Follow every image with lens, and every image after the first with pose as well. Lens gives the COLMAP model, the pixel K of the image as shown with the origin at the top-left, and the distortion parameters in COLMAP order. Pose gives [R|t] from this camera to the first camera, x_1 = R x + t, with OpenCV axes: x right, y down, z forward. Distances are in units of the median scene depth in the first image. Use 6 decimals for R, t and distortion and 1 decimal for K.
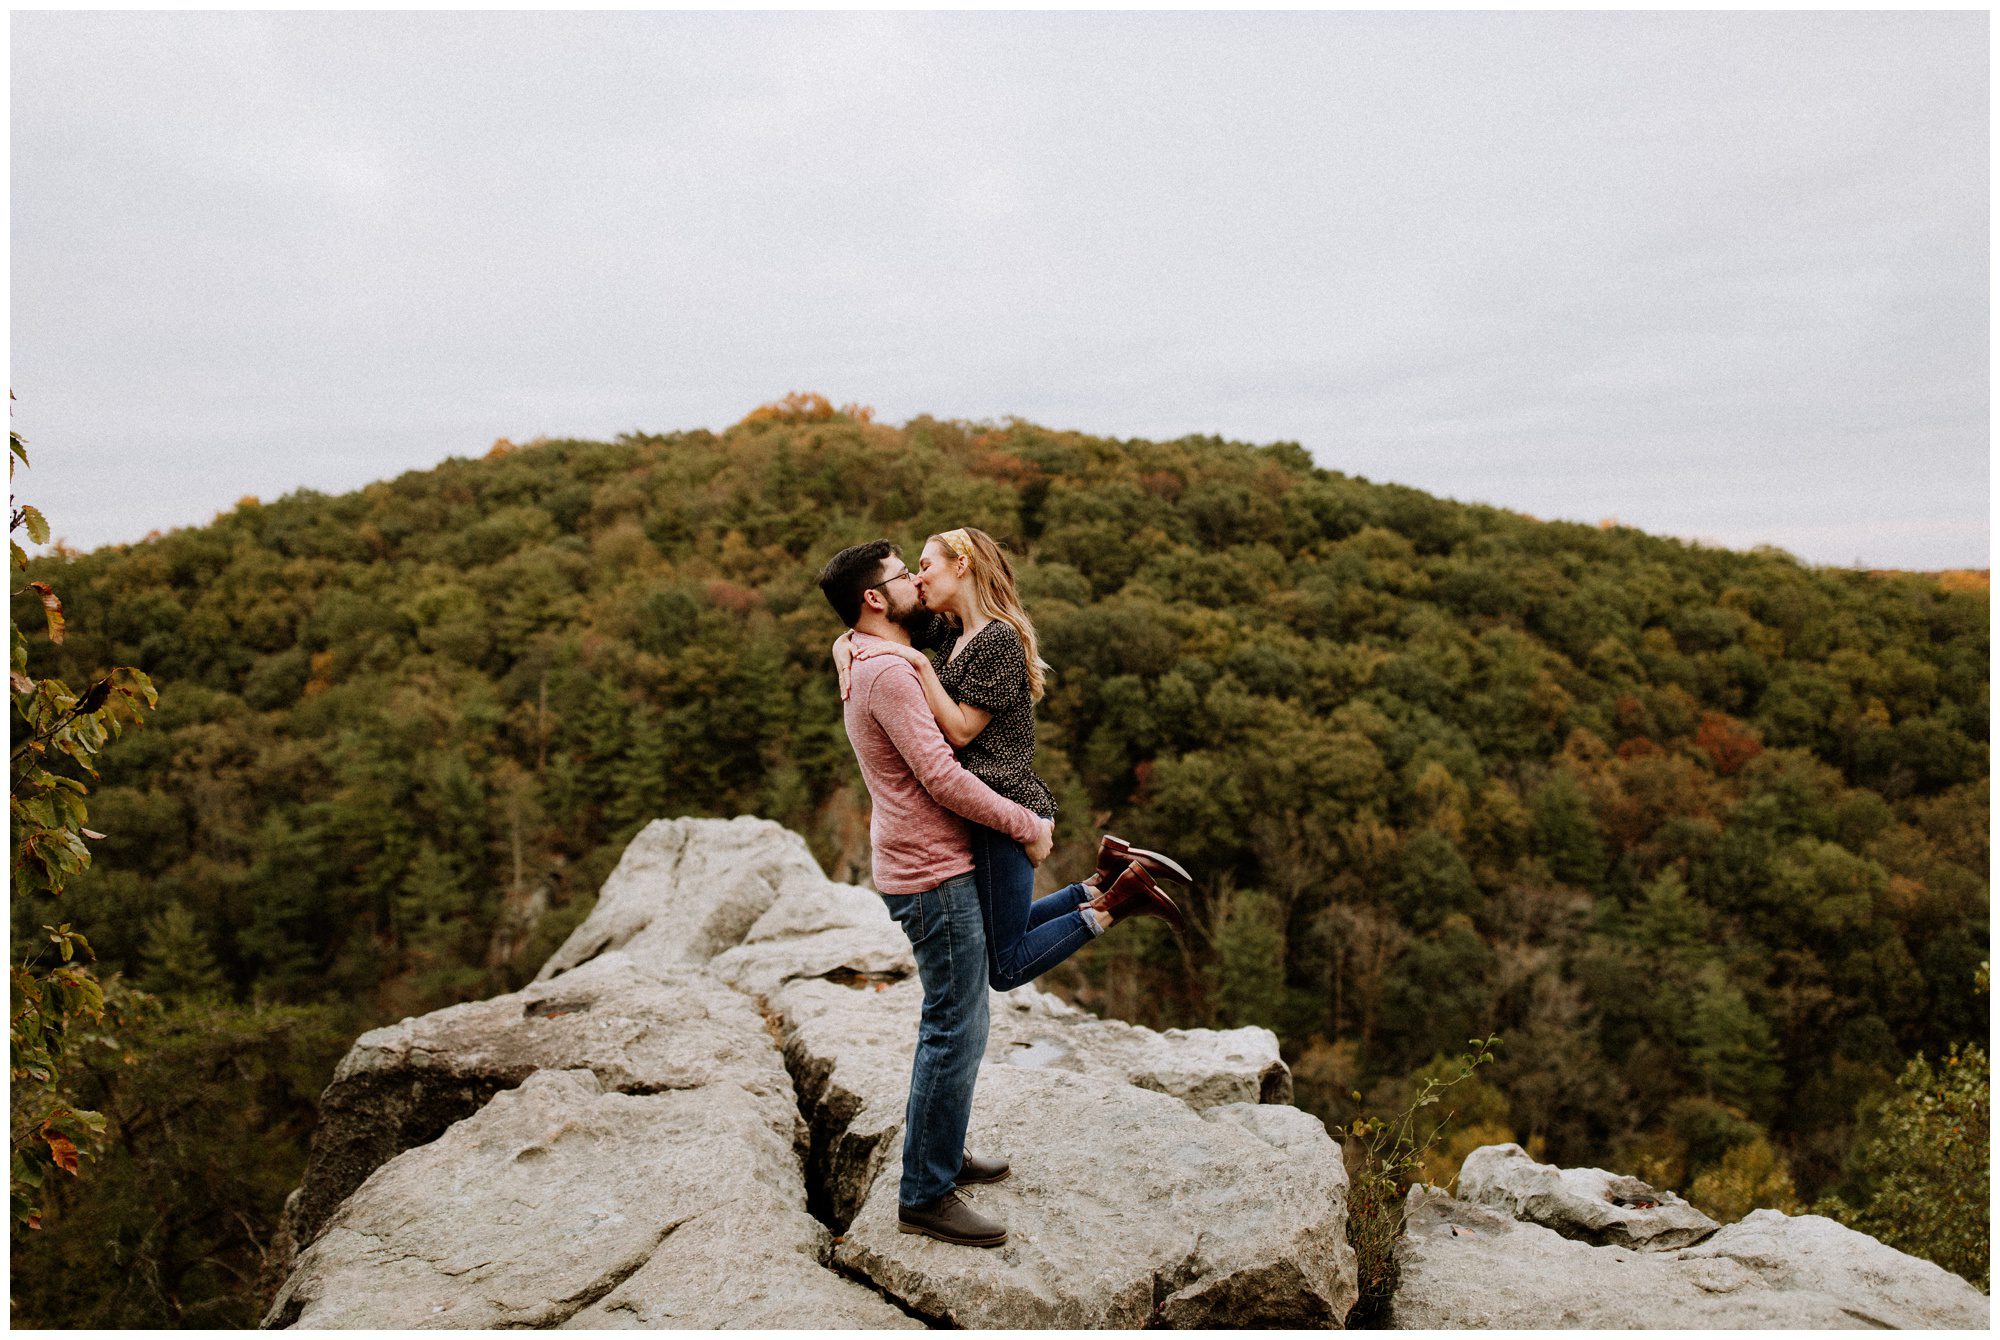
lens RADIAL K [[1888.3, 0, 1006.4], [0, 1888.3, 677.8], [0, 0, 1]] dist [0.012635, -0.022335]
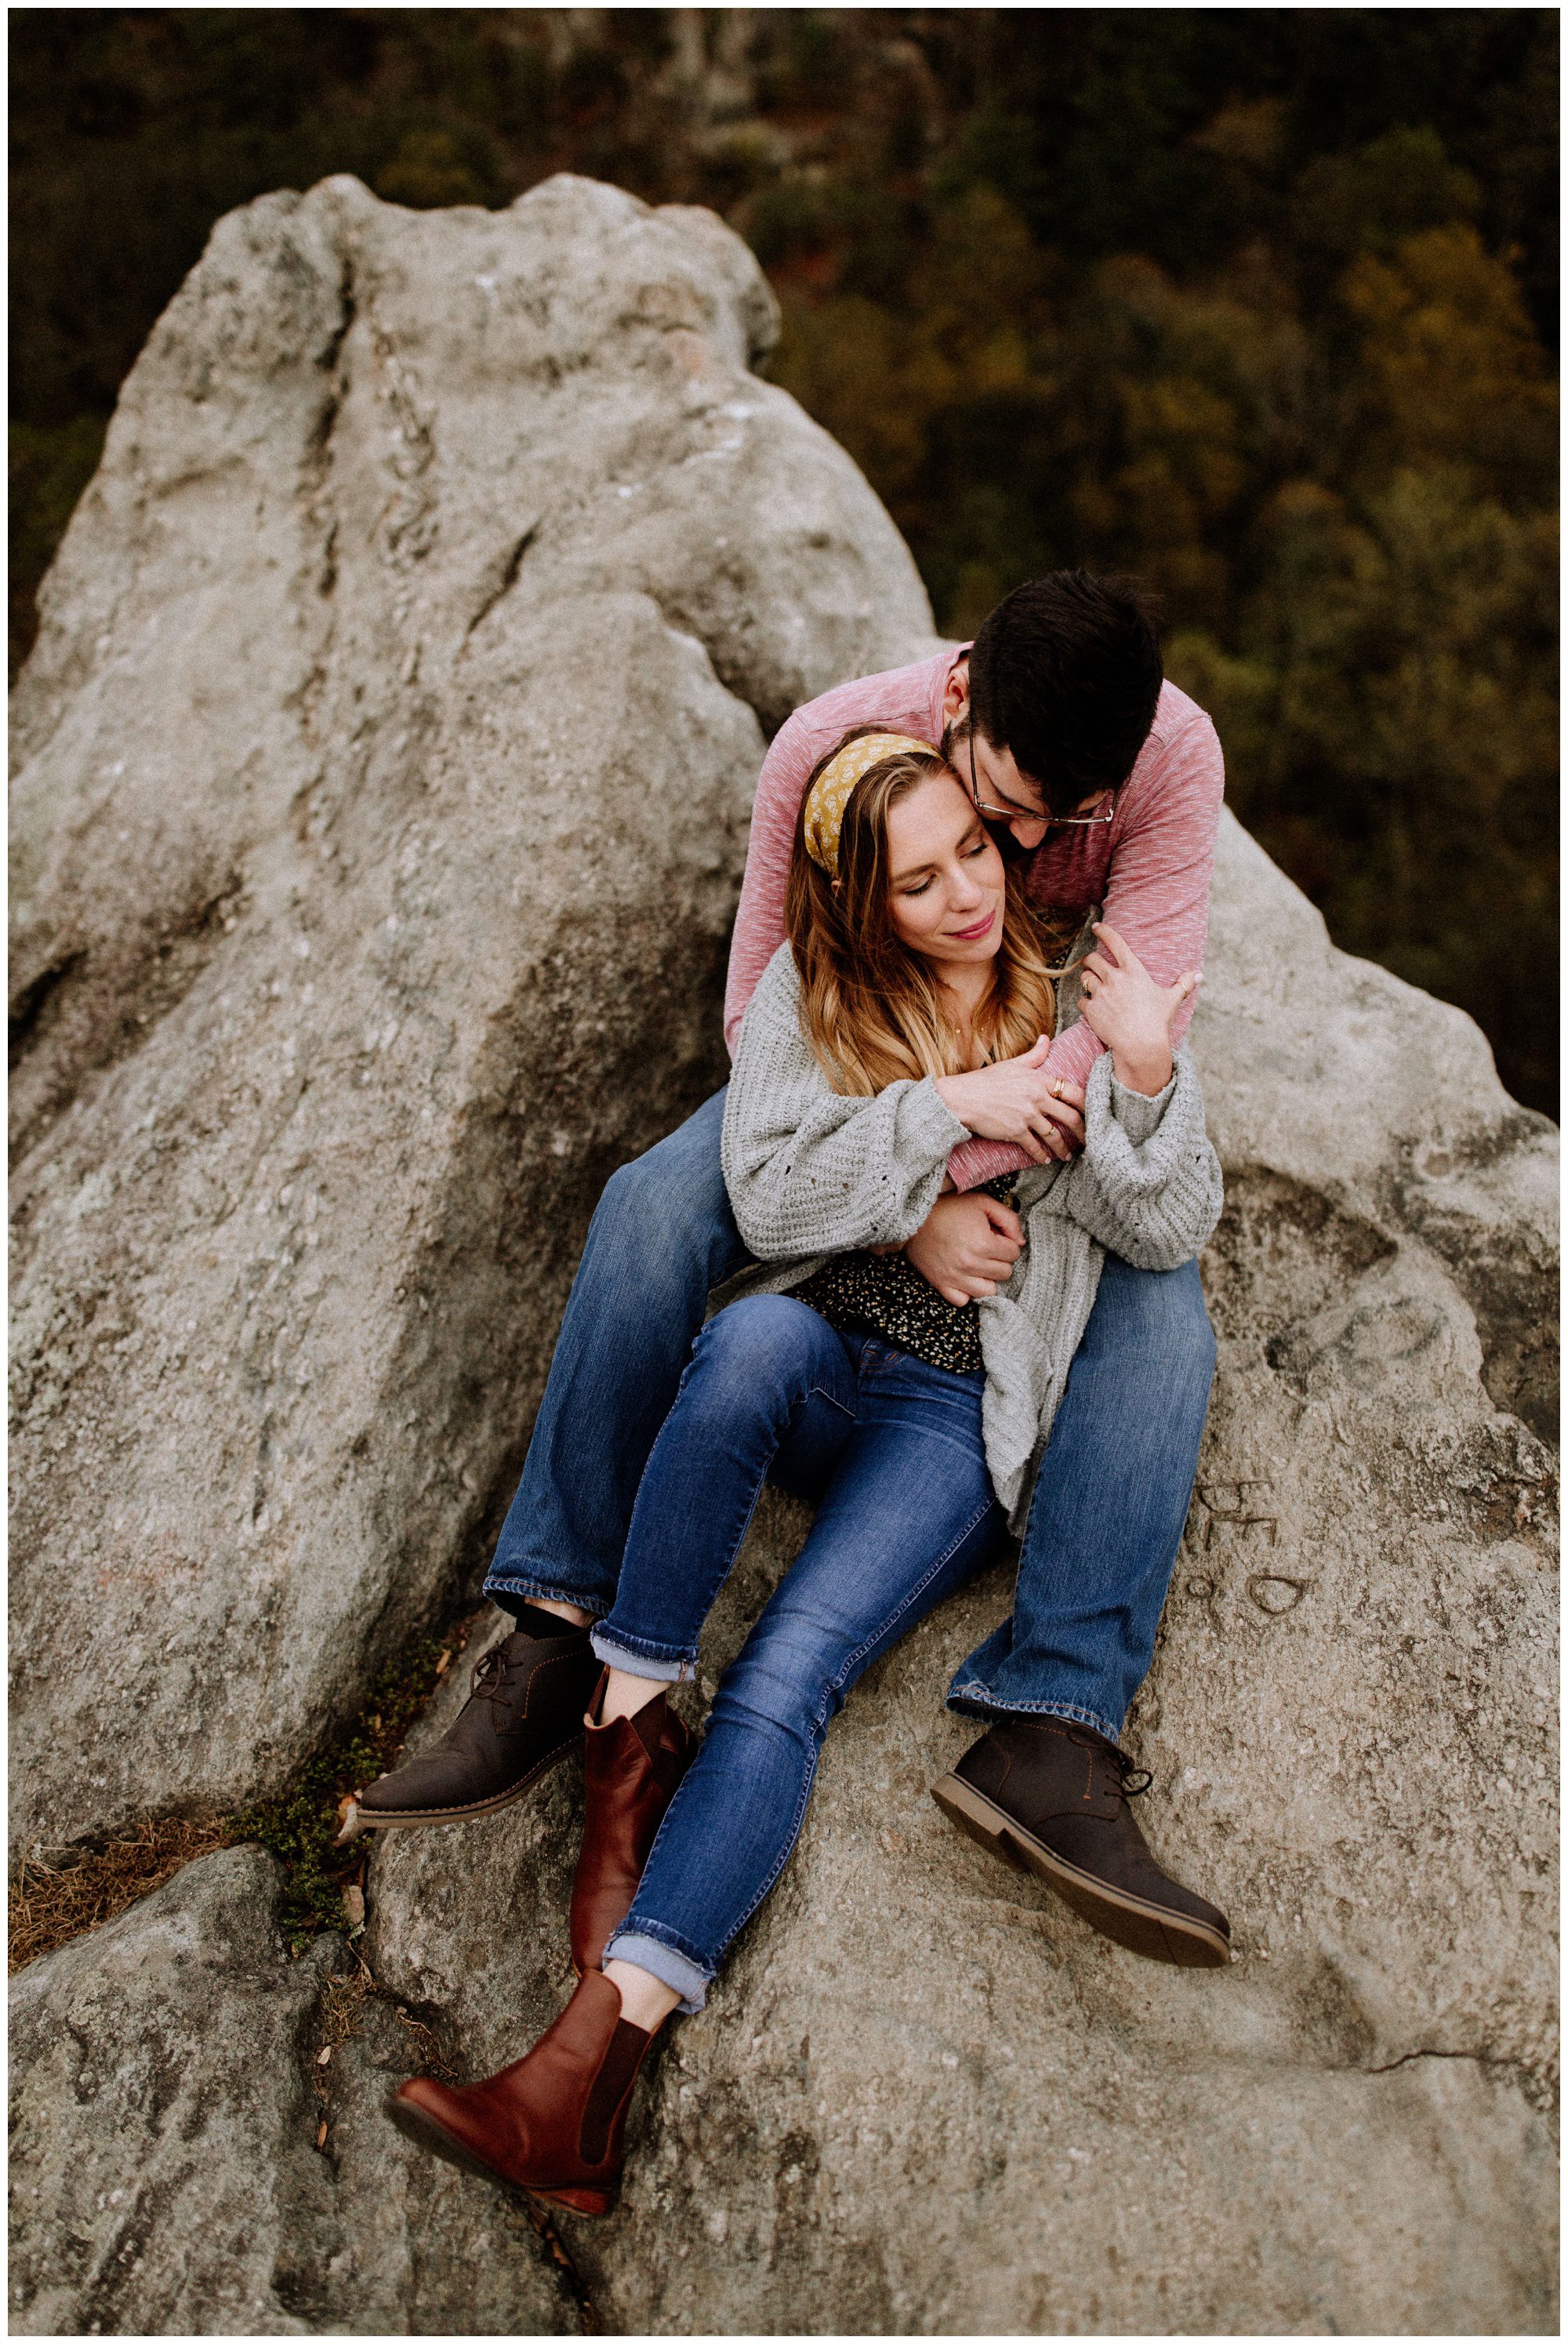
lens RADIAL K [[2204.3, 0, 784.0], [0, 2204.3, 1172.0], [0, 0, 1]] dist [-0.002070, 0.003065]
pose [[0.999973, 0.007328, 0.000052, -0.007743], [-0.005837, 0.792081, 0.610388, -0.000673], [0.004432, -0.610372, 0.792102, 0.049305]]
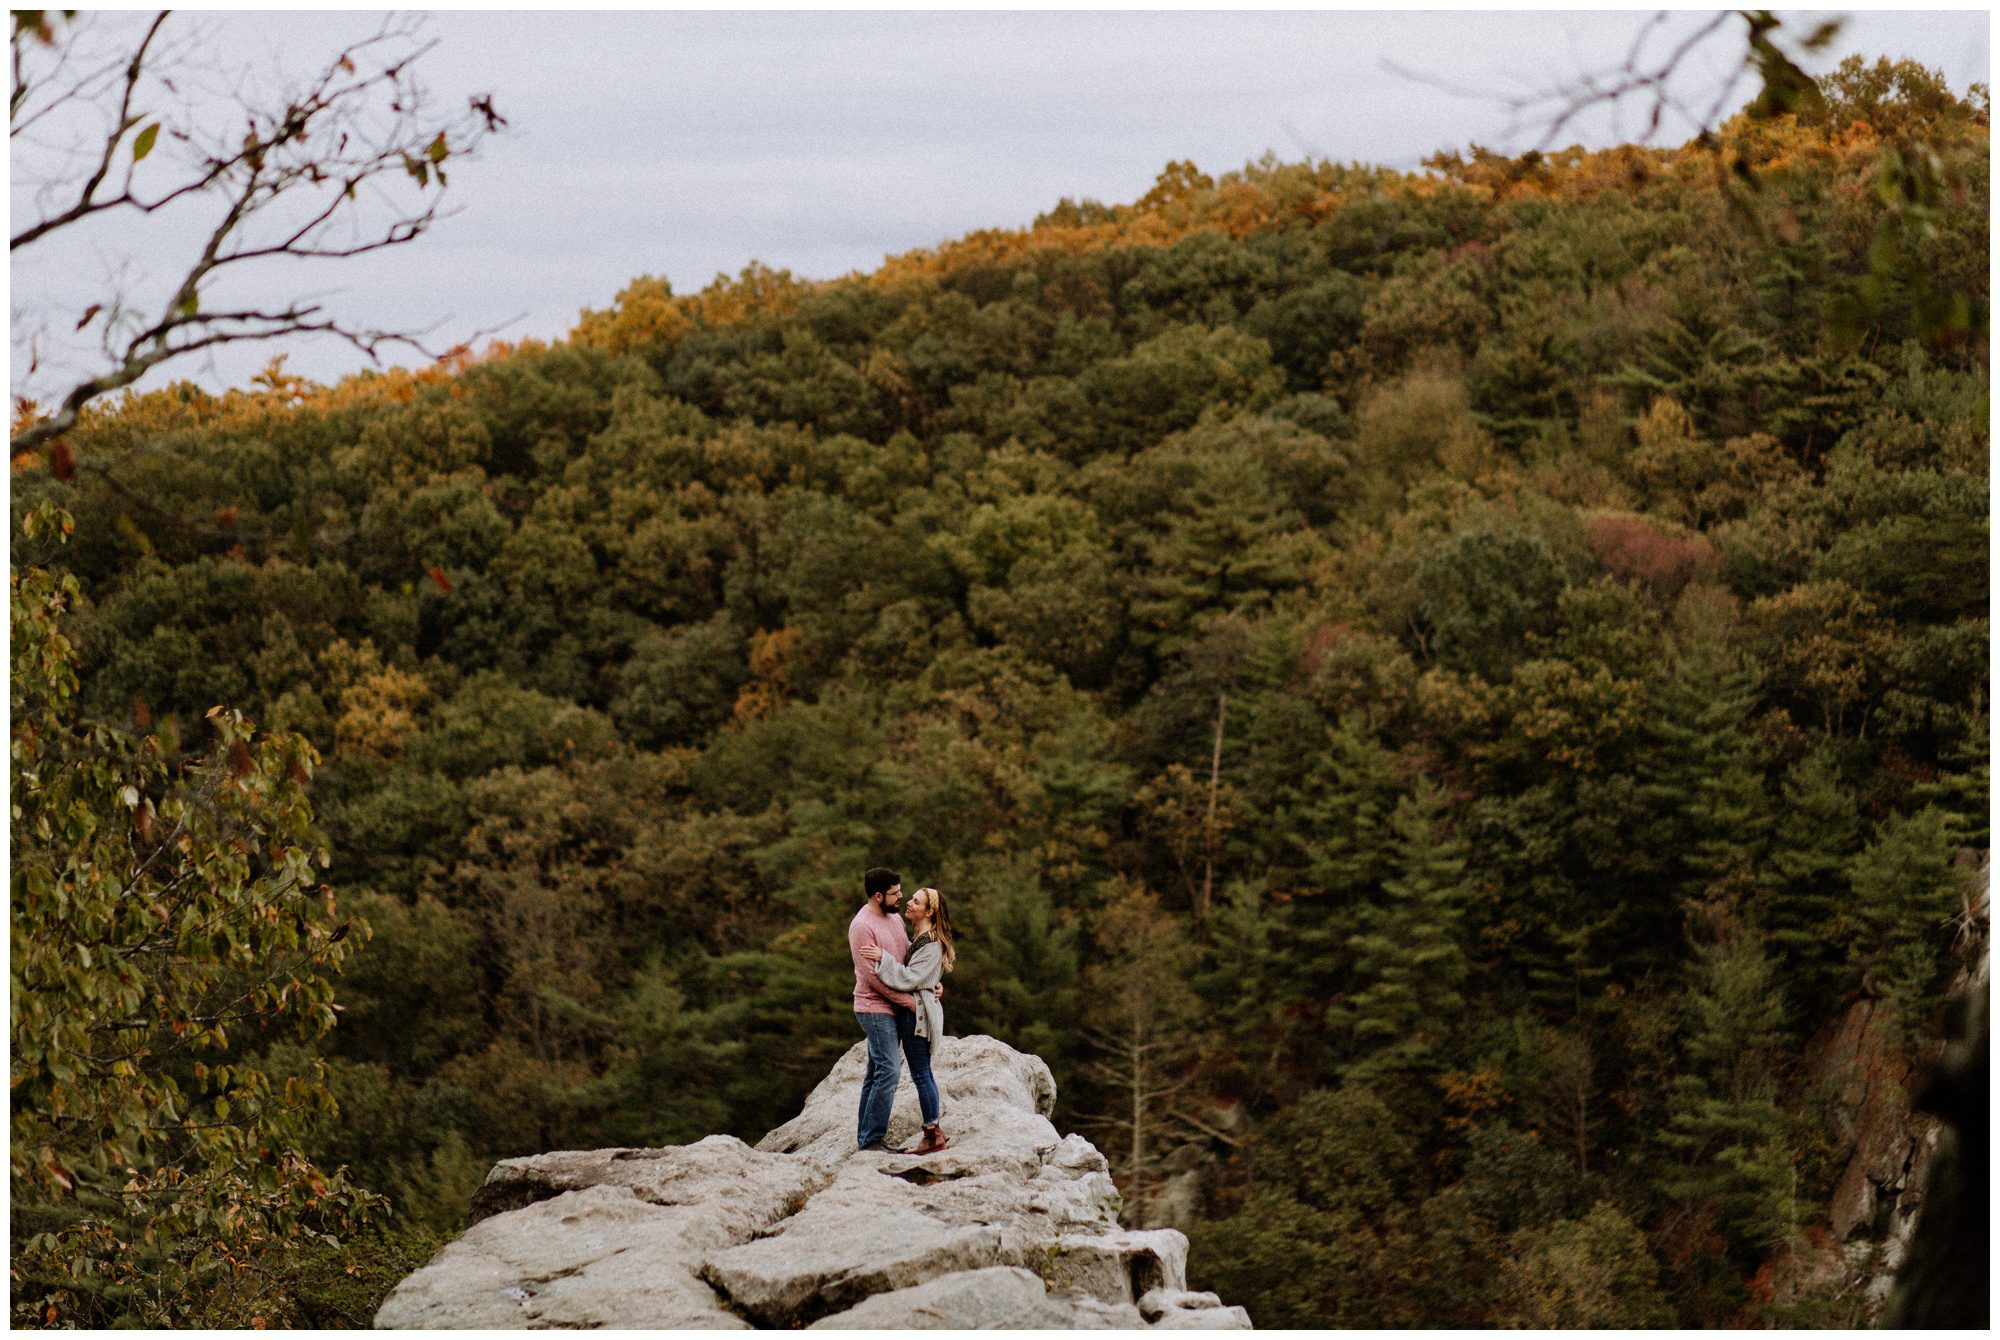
lens RADIAL K [[4659.3, 0, 982.6], [0, 4659.3, 645.2], [0, 0, 1]] dist [-0.074262, 3.426285]
pose [[0.951282, 0.050530, -0.304154, 0.040512], [-0.054348, 0.998514, -0.004095, -0.007941], [0.303495, 0.020426, 0.952614, -0.086491]]
